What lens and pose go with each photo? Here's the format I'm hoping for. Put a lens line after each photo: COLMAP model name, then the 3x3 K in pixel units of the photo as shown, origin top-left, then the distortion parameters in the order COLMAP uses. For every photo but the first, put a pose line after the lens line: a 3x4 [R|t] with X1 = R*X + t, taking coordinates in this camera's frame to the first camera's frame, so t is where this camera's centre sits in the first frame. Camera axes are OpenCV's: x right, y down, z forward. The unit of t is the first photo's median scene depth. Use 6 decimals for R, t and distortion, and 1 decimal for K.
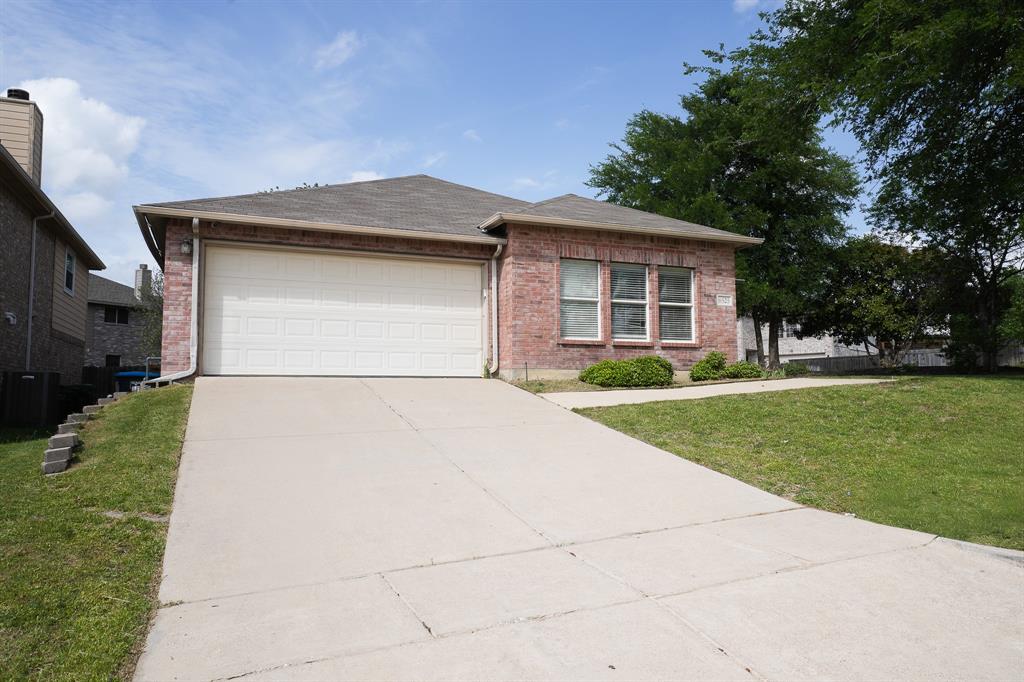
lens RADIAL K [[671.2, 0, 512.0], [0, 671.2, 335.3], [0, 0, 1]] dist [-0.004428, -0.001291]
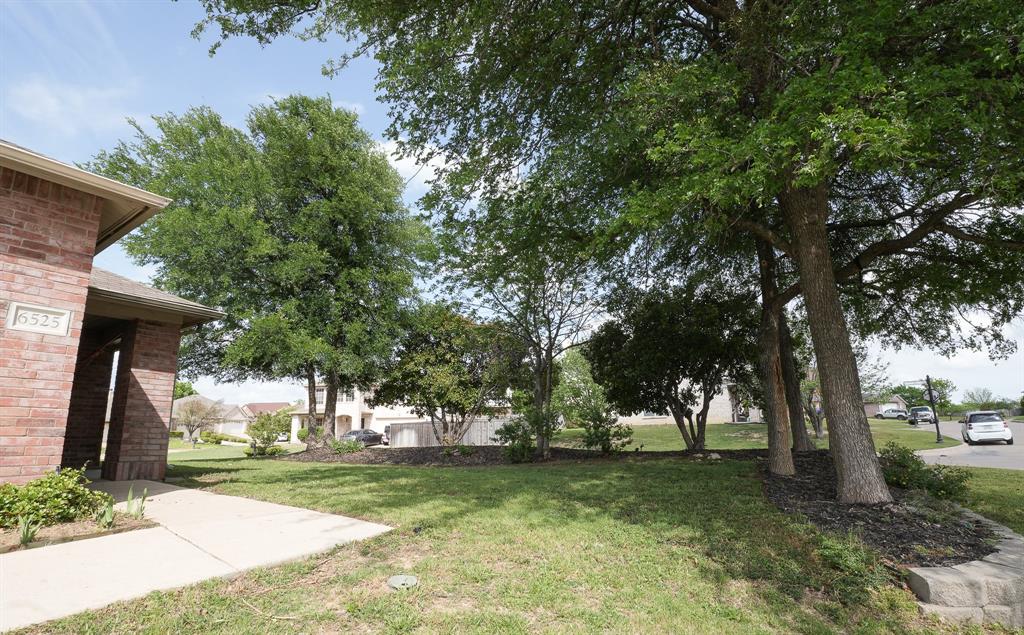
lens RADIAL K [[493.4, 0, 504.3], [0, 493.4, 337.6], [0, 0, 1]] dist [-0.019546, -0.000590]
pose [[0.846164, 0.107326, 0.522004, 0.432106], [-0.042709, 0.990017, -0.134319, -0.014171], [-0.531209, 0.091362, 0.842301, 0.638300]]
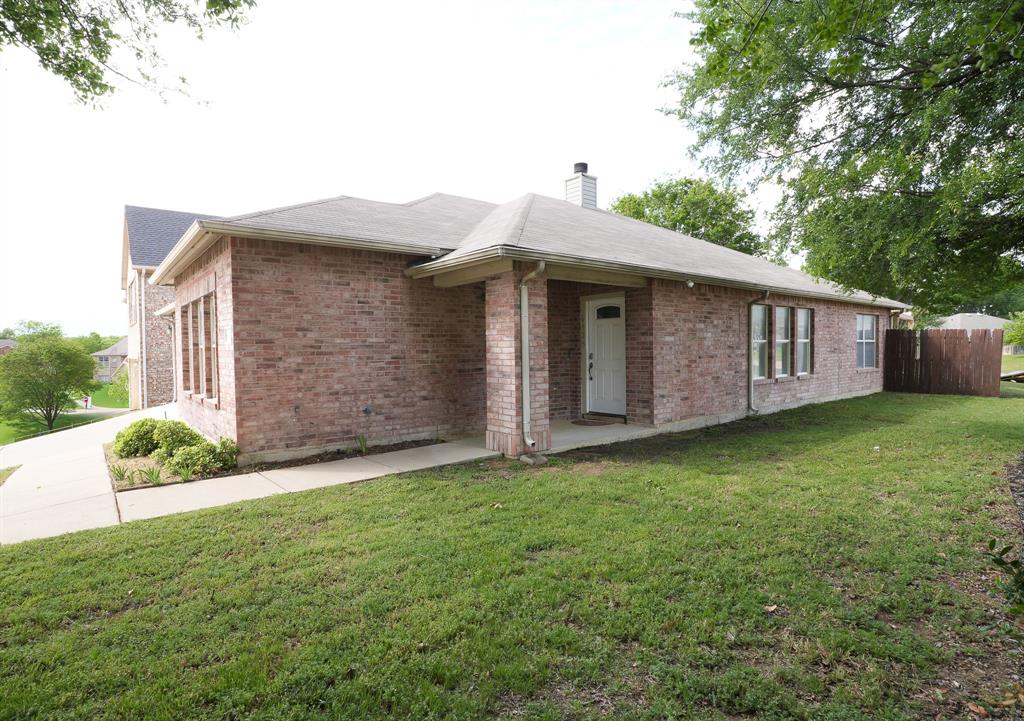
lens RADIAL K [[536.6, 0, 503.3], [0, 536.6, 358.2], [0, 0, 1]] dist [-0.026979, 0.000520]
pose [[0.281144, 0.019704, -0.959463, 0.903502], [0.091979, 0.994633, 0.047379, -0.033204], [0.955247, -0.101571, 0.277823, 1.177743]]
